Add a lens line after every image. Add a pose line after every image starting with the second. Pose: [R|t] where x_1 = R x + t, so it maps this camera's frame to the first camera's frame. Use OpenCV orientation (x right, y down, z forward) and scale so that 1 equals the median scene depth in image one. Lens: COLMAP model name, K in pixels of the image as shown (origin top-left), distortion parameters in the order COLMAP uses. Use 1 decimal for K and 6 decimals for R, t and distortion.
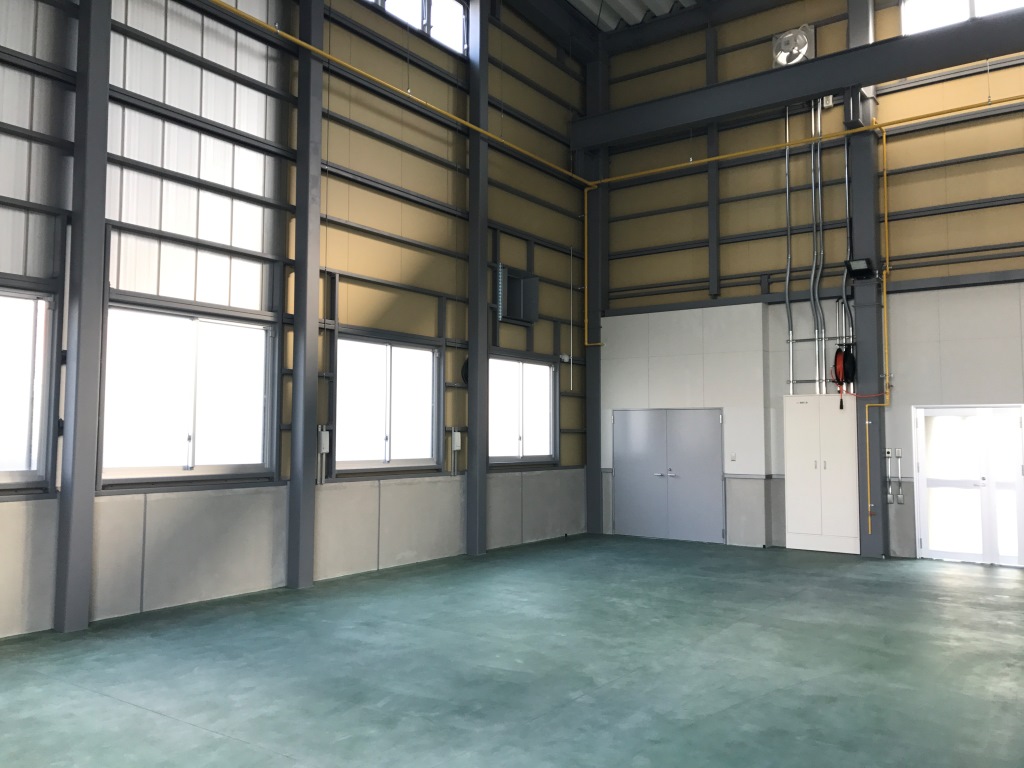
lens RADIAL K [[851.4, 0, 507.6], [0, 851.4, 376.7], [0, 0, 1]] dist [0.052922, -0.038067]
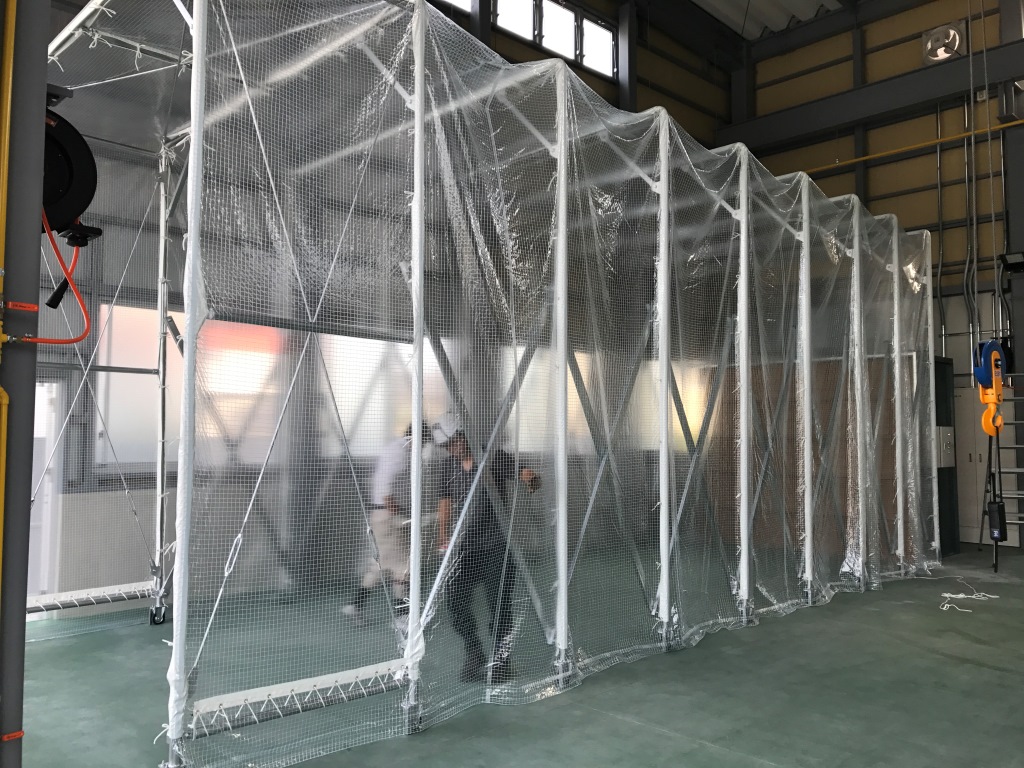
lens RADIAL K [[851.4, 0, 507.6], [0, 851.4, 382.1], [0, 0, 1]] dist [0.052922, -0.038067]
pose [[0.985324, -0.013928, -0.170124, -0.004189], [0.015666, 0.999838, 0.008879, -0.003817], [0.169973, -0.011414, 0.985383, -0.091976]]
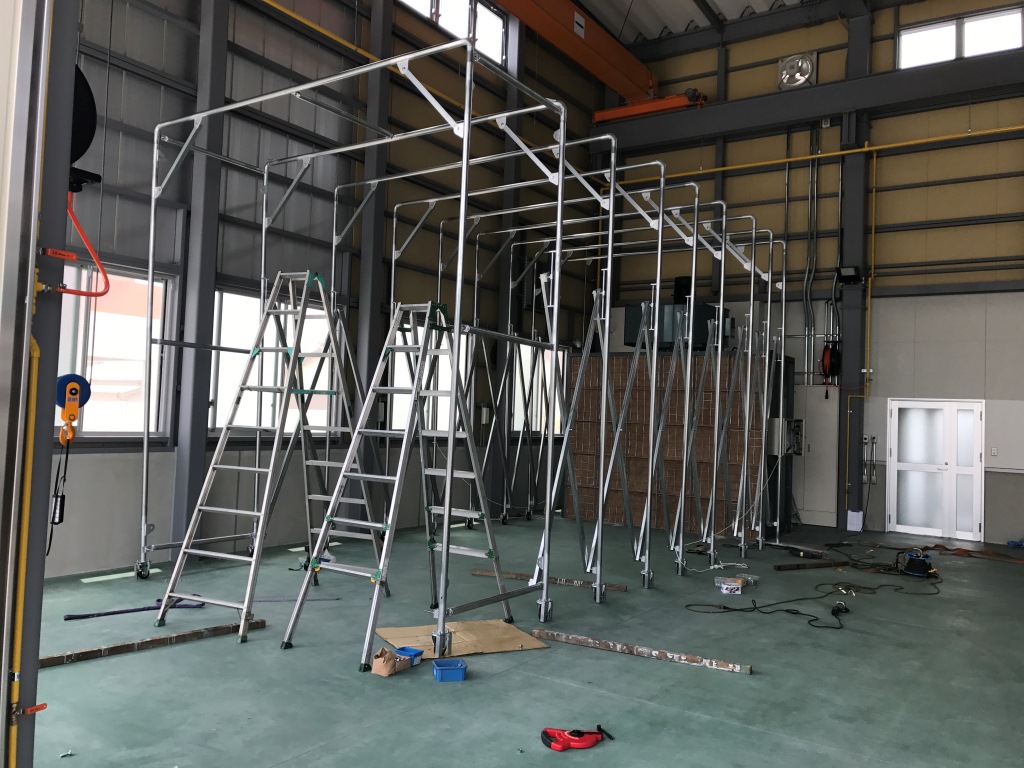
lens RADIAL K [[851.4, 0, 509.5], [0, 851.4, 380.4], [0, 0, 1]] dist [0.052922, -0.038067]
pose [[0.998731, 0.034941, 0.036278, -0.067511], [-0.035944, 0.998979, 0.027365, -0.002337], [-0.035285, -0.028634, 0.998967, -0.108502]]
